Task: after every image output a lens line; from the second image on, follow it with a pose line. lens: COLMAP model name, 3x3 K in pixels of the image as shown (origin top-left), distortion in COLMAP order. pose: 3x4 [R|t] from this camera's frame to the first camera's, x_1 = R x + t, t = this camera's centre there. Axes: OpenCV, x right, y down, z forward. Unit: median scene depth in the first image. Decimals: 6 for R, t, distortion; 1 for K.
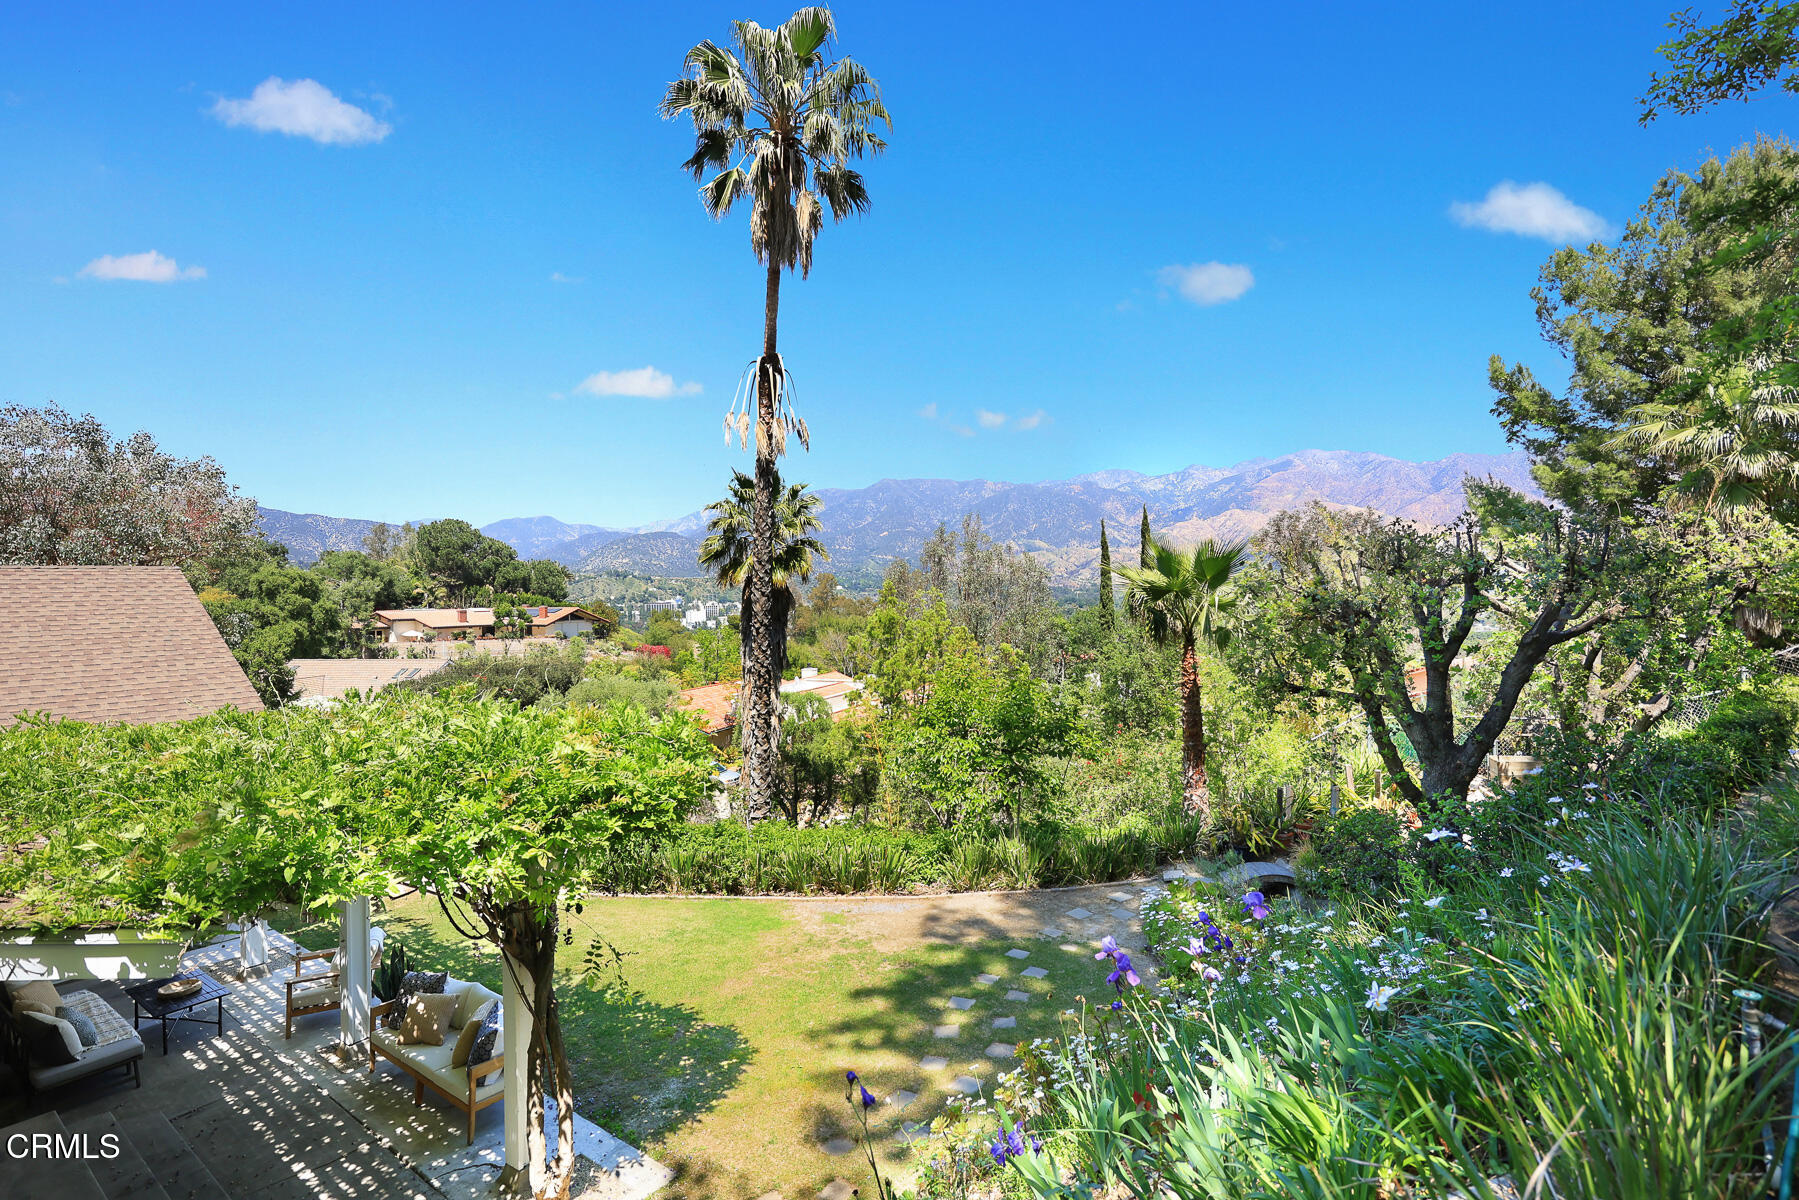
lens RADIAL K [[831.1, 0, 889.5], [0, 831.1, 607.3], [0, 0, 1]] dist [0.012333, 0.000218]
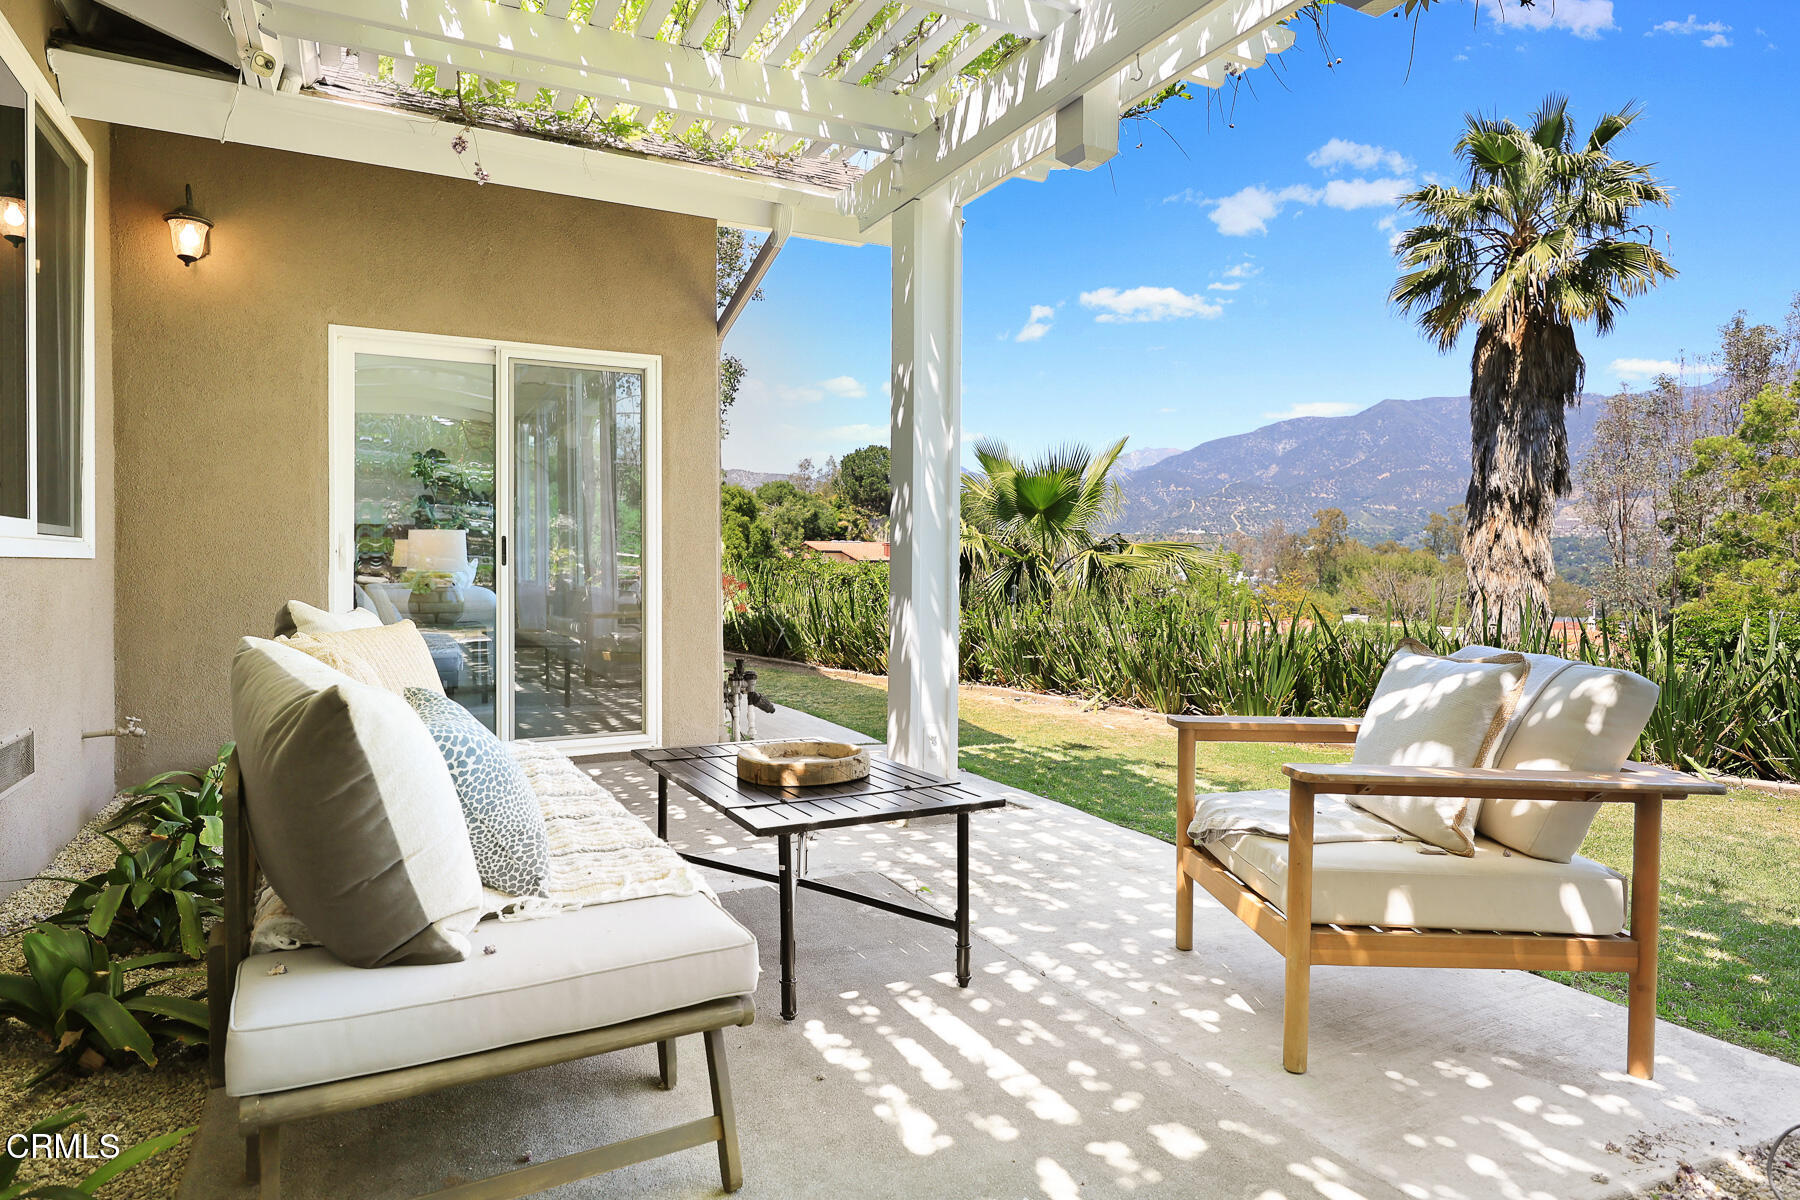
lens RADIAL K [[1014.9, 0, 876.3], [0, 1014.9, 574.0], [0, 0, 1]] dist [0.014487, -0.000593]
pose [[0.893241, 0.020392, -0.449116, -0.072711], [-0.019384, 0.999789, 0.006841, 0.041564], [0.449161, 0.002595, 0.893447, 0.077956]]
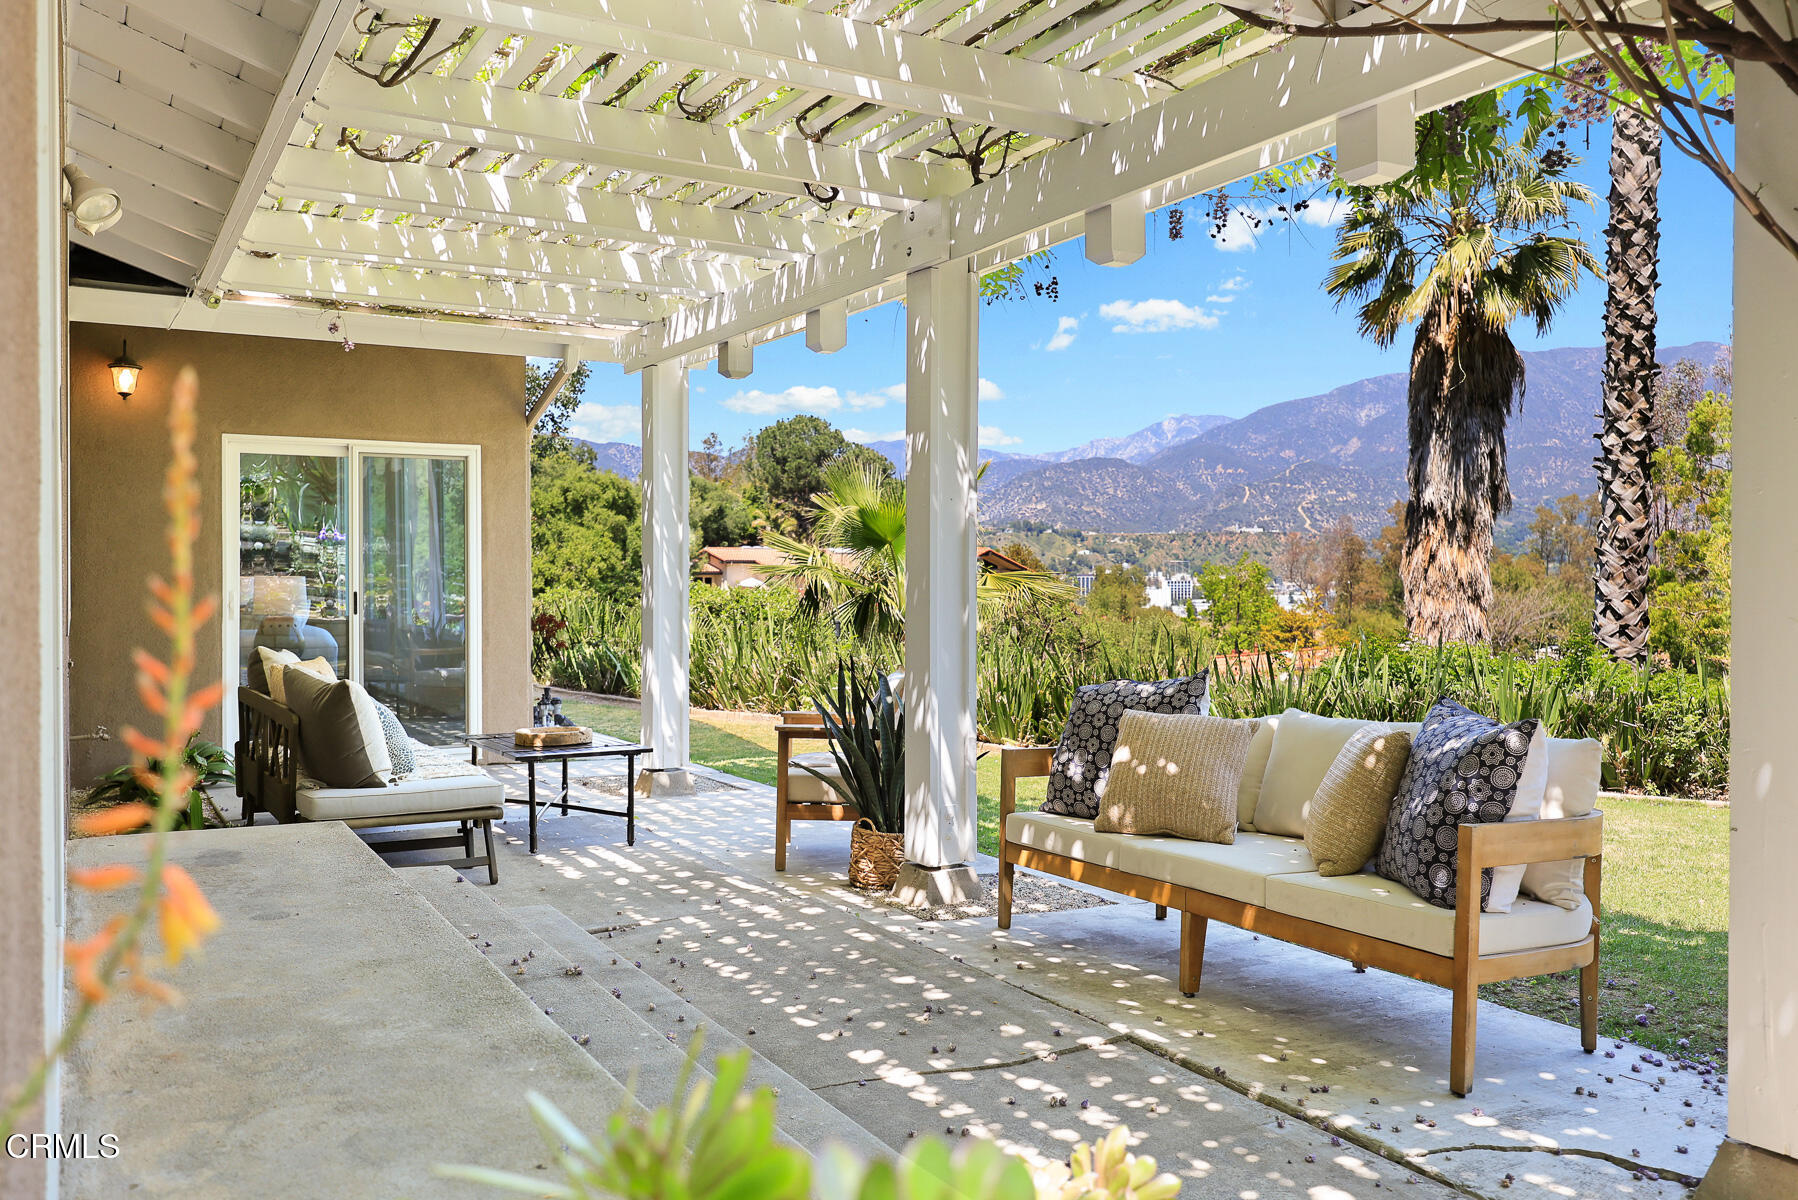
lens RADIAL K [[1415.8, 0, 906.5], [0, 1415.8, 591.7], [0, 0, 1]] dist [0.007488, -0.004814]
pose [[0.920712, 0.016175, -0.389908, -0.040286], [-0.014456, 0.999869, 0.007344, 0.038839], [0.389976, -0.001125, 0.920825, 0.040521]]
